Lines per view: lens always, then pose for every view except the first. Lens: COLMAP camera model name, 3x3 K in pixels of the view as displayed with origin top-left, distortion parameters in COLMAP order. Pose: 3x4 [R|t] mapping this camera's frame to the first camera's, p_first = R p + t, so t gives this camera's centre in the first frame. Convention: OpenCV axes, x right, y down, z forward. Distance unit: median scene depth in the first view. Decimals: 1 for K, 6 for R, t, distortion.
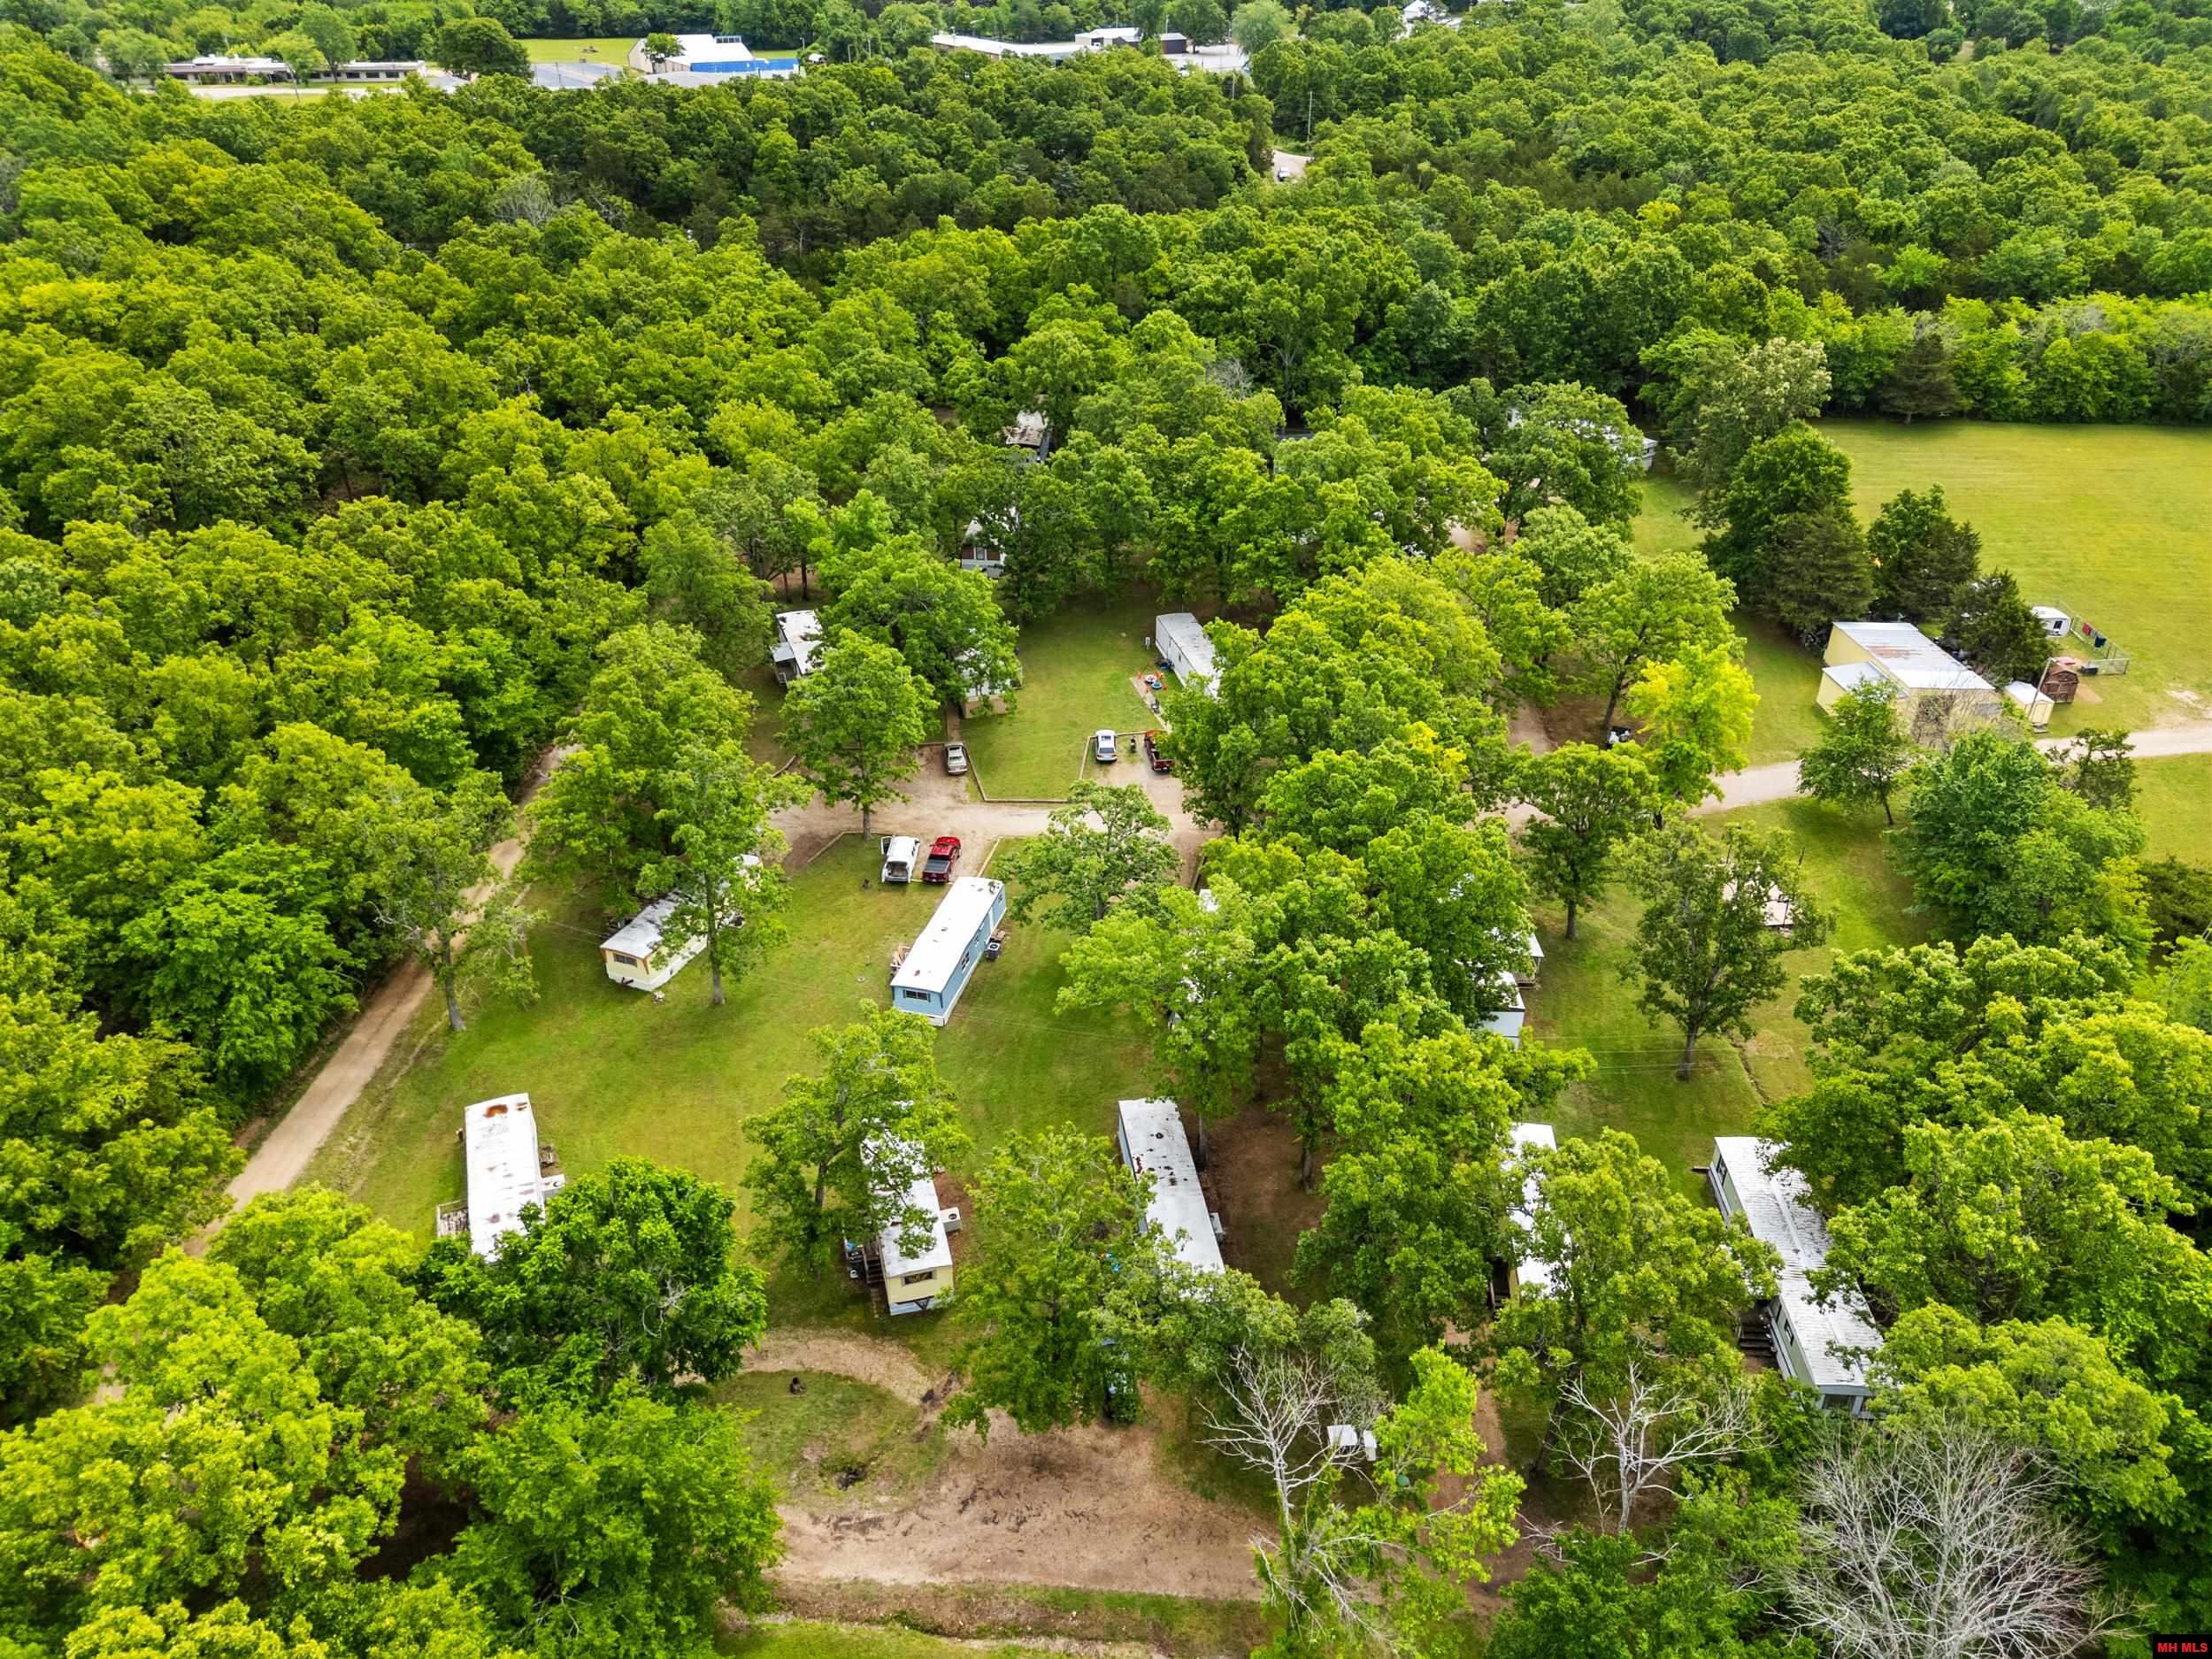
lens RADIAL K [[1706.5, 0, 1097.6], [0, 1706.5, 772.4], [0, 0, 1]] dist [0.057016, -0.001691]
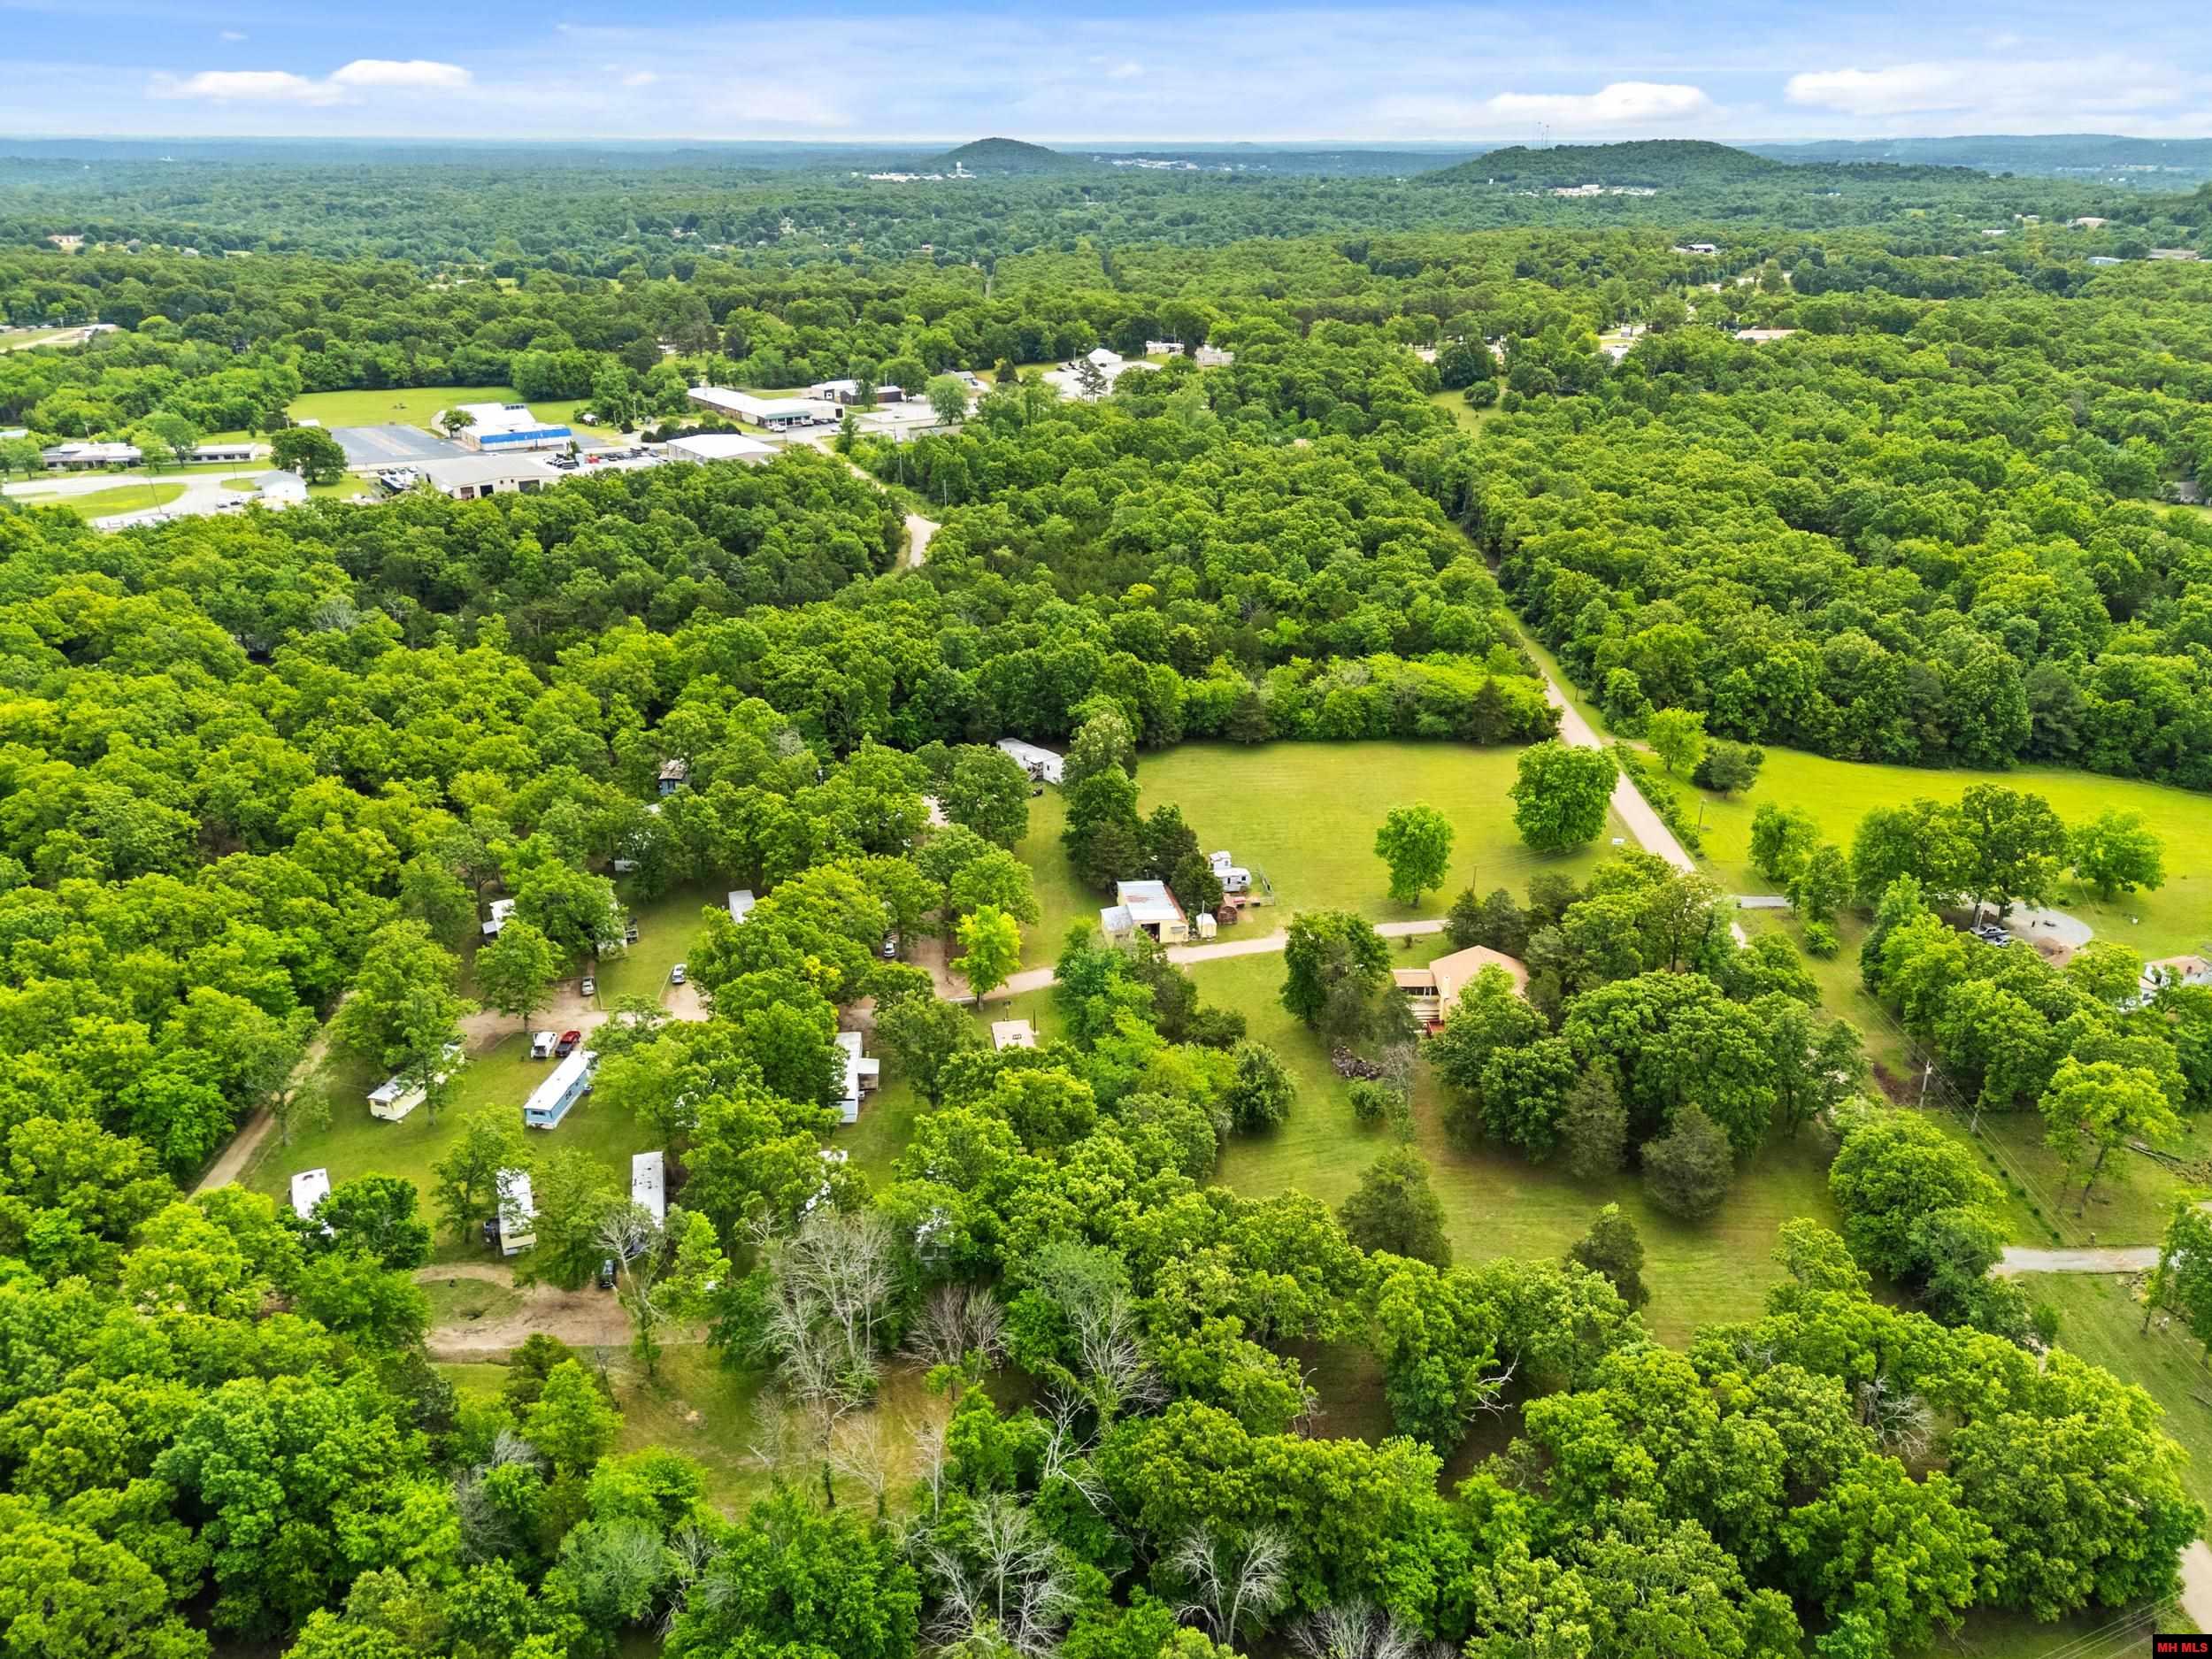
lens RADIAL K [[1706.5, 0, 1097.6], [0, 1706.5, 772.4], [0, 0, 1]] dist [0.057016, -0.001691]
pose [[0.994914, -0.036483, 0.093890, 0.278549], [0.047973, 0.991224, -0.123183, 0.015853], [-0.088572, 0.127061, 0.987932, -0.803601]]
